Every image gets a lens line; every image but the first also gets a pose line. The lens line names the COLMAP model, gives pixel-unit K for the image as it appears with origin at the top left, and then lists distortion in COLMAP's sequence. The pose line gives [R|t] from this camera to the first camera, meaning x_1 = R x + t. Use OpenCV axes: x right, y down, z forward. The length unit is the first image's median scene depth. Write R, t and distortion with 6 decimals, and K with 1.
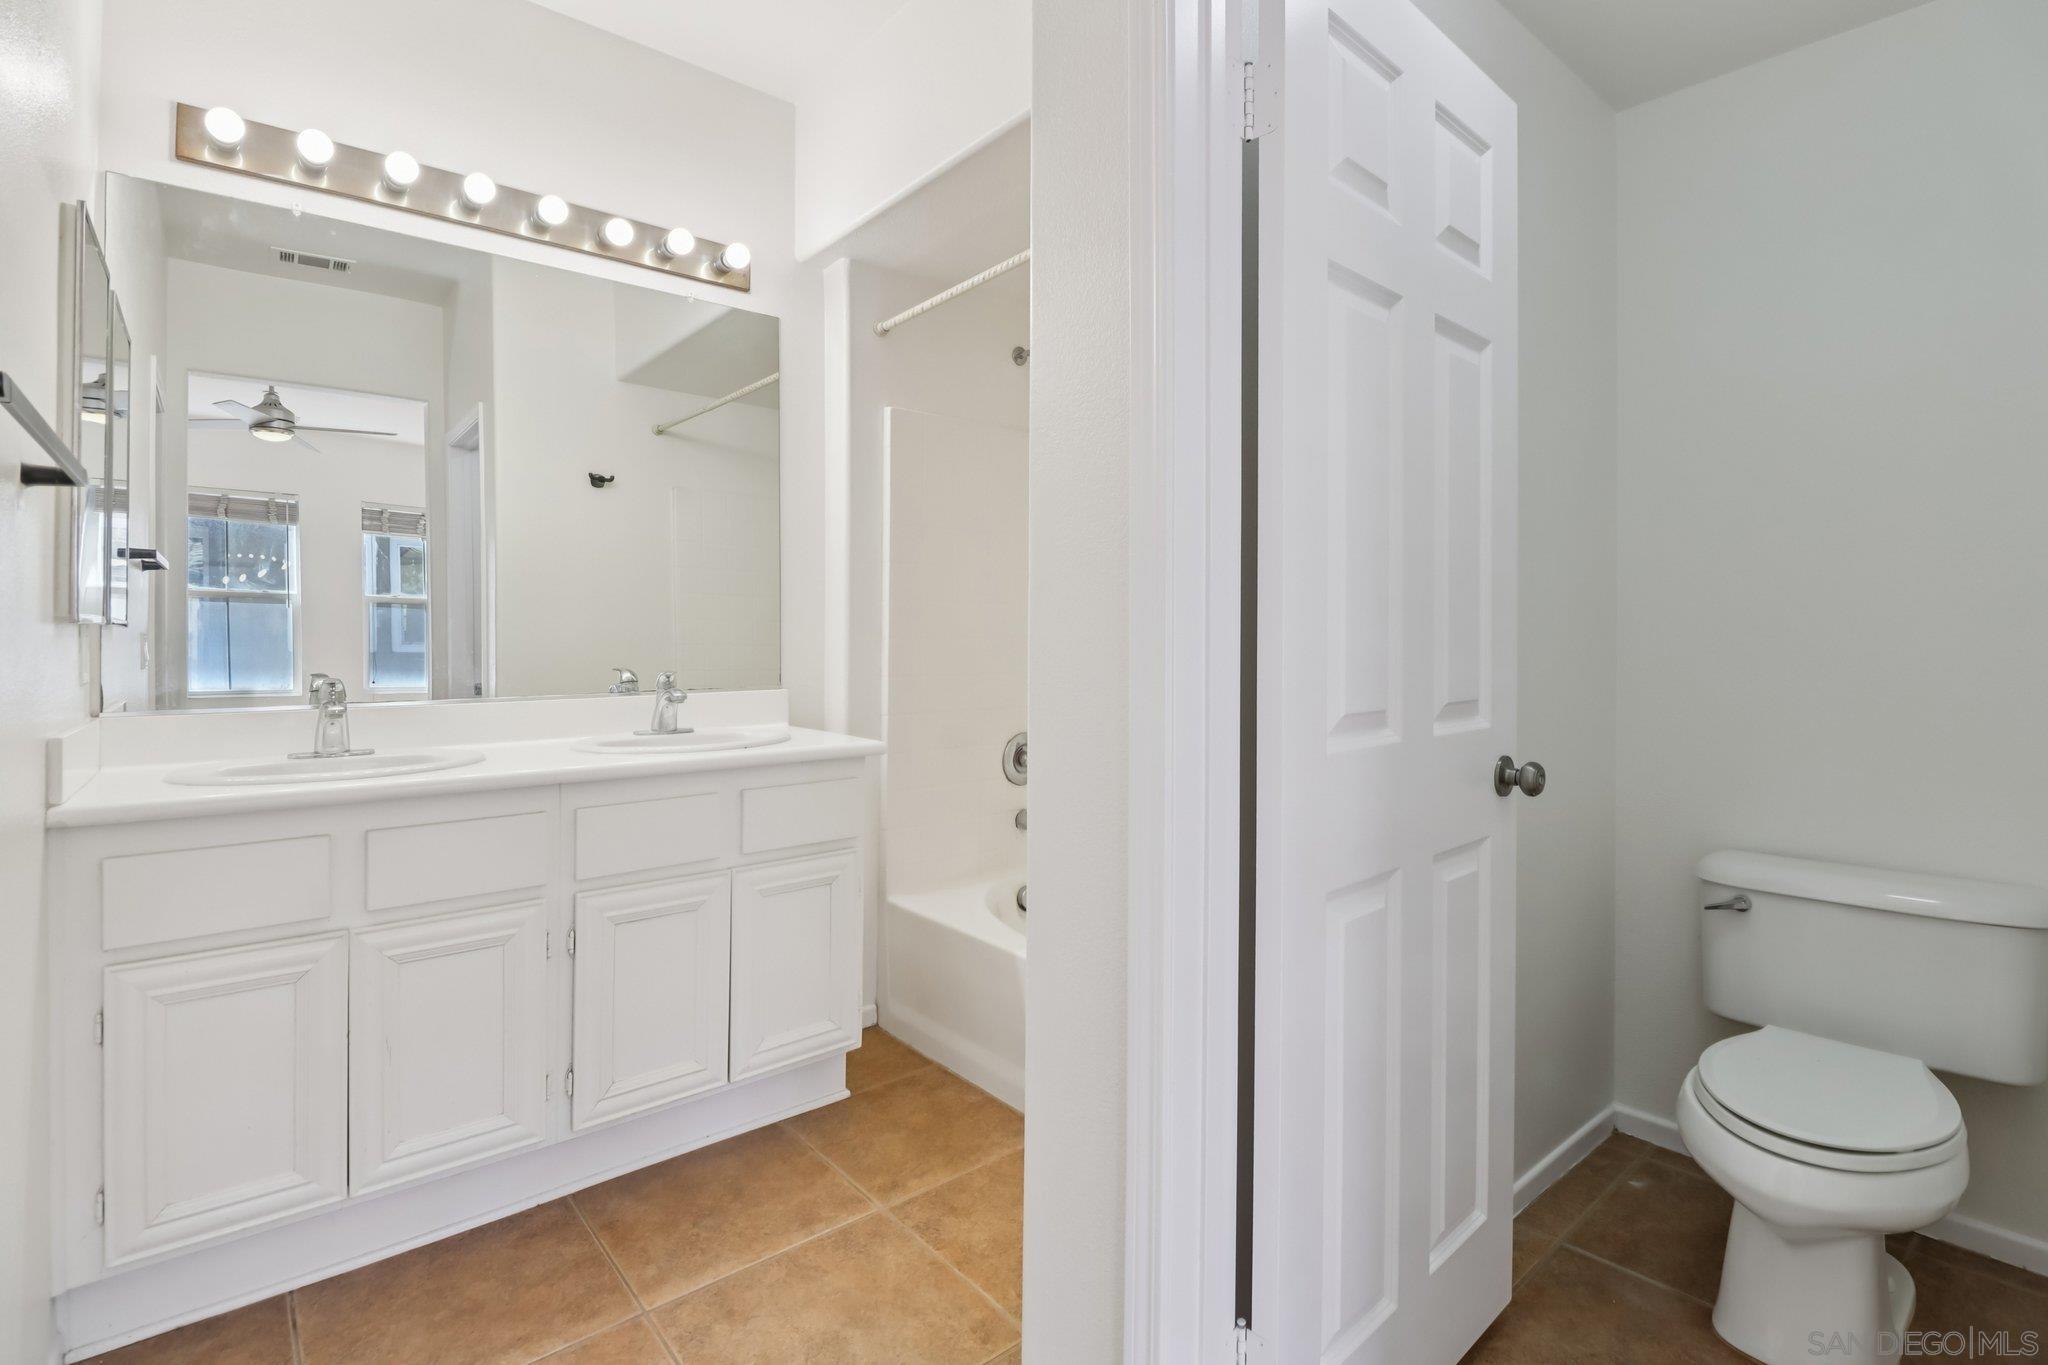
lens RADIAL K [[958.9, 0, 1025.2], [0, 958.9, 662.0], [0, 0, 1]] dist [-0.003573, -0.008776]
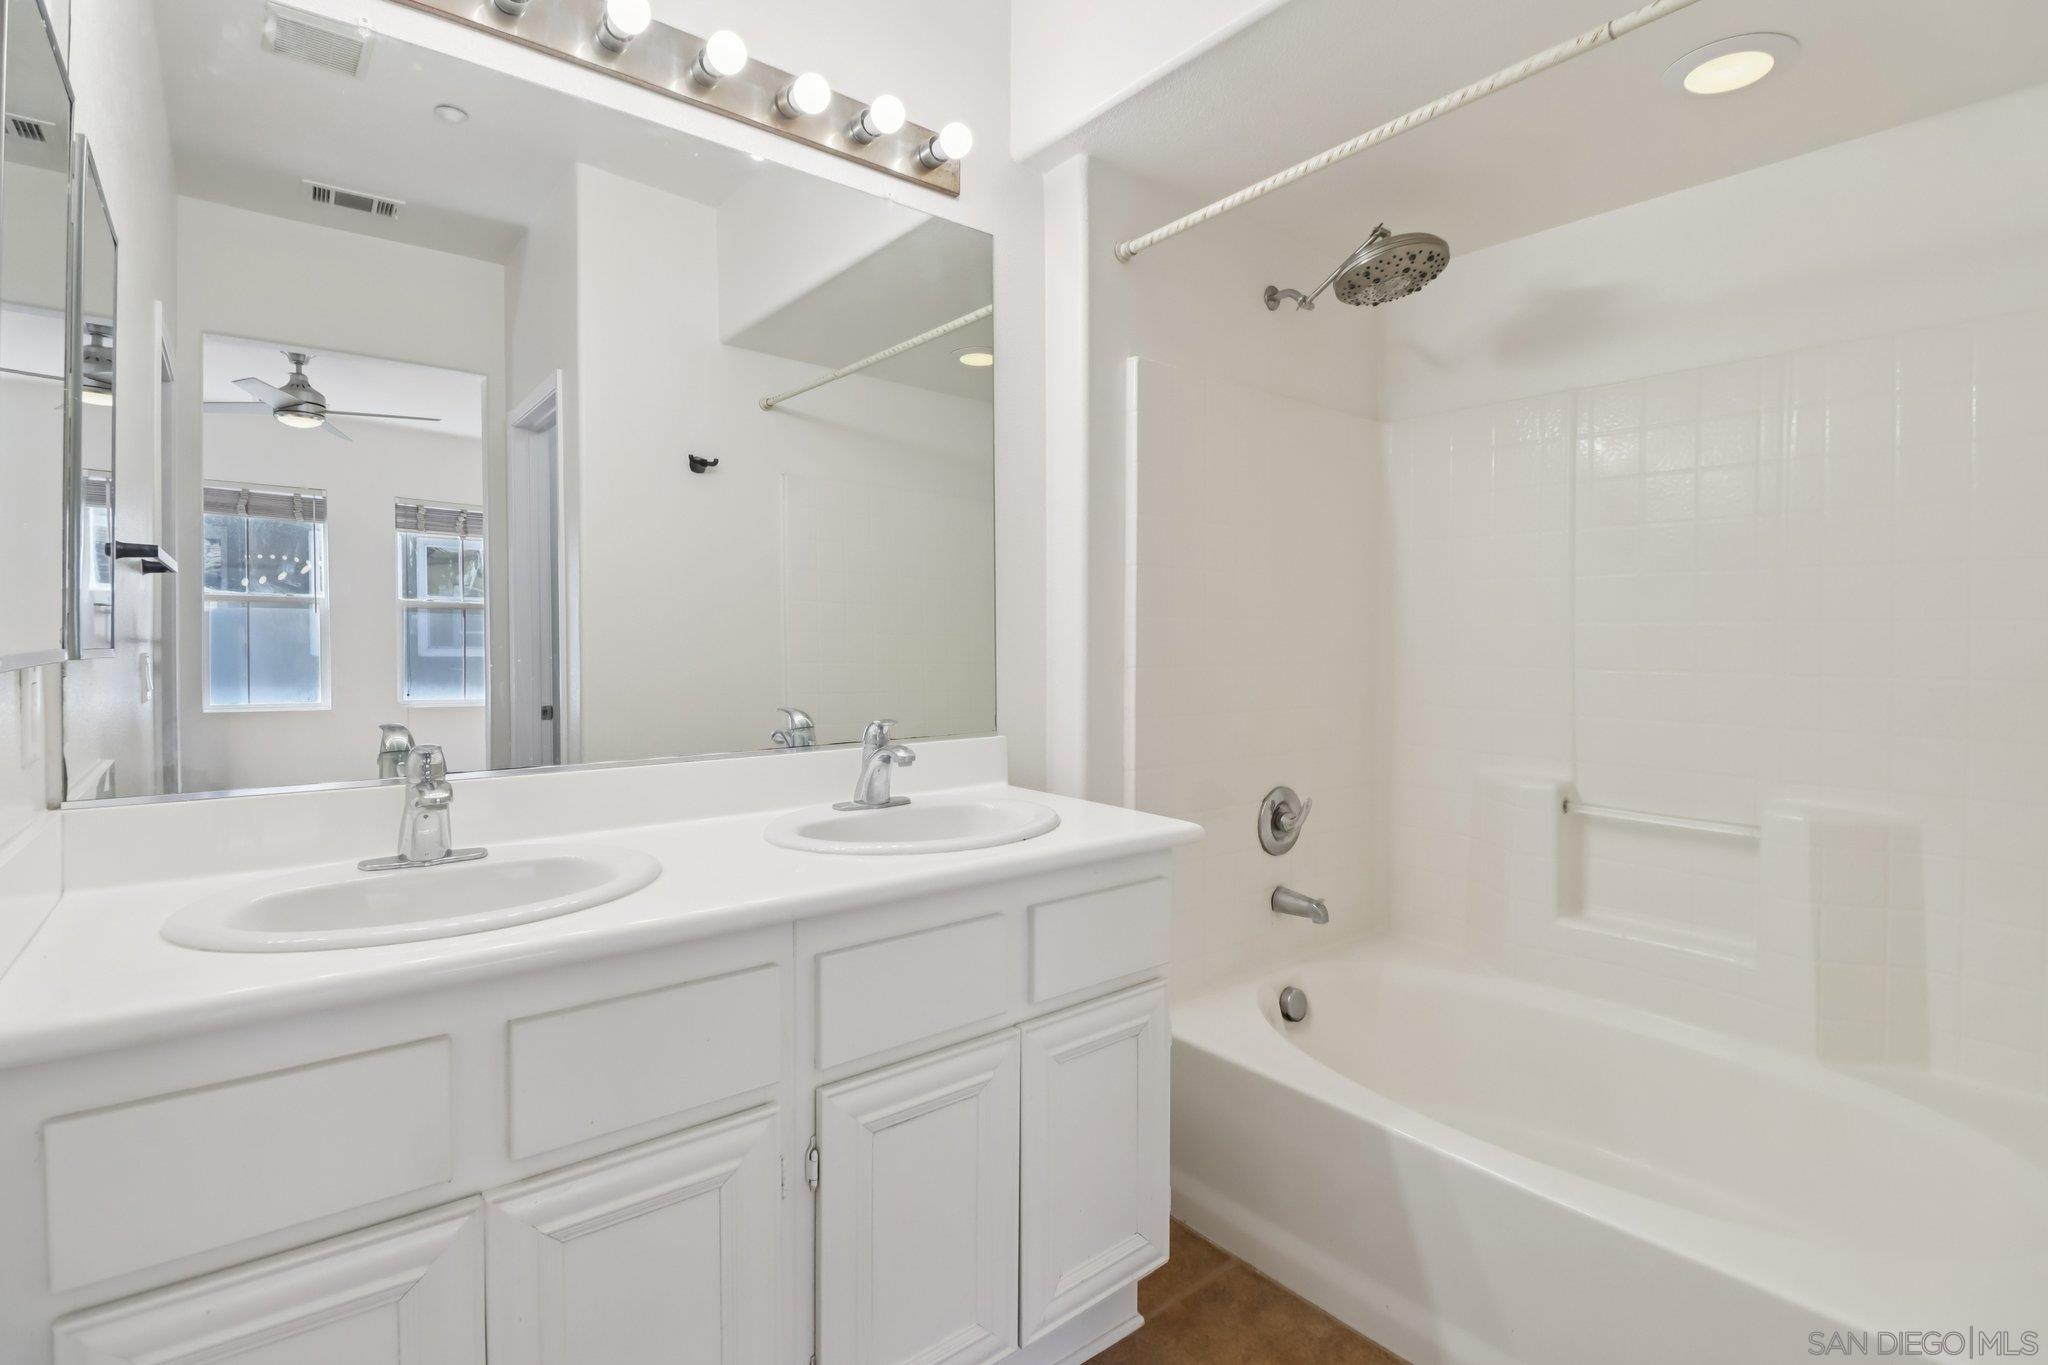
lens RADIAL K [[958.9, 0, 1028.2], [0, 958.9, 676.9], [0, 0, 1]] dist [-0.003573, -0.008776]
pose [[0.999946, 0.003468, -0.009790, -0.217679], [-0.003358, 0.999932, 0.011174, -0.025000], [0.009828, -0.011141, 0.999890, 0.250441]]
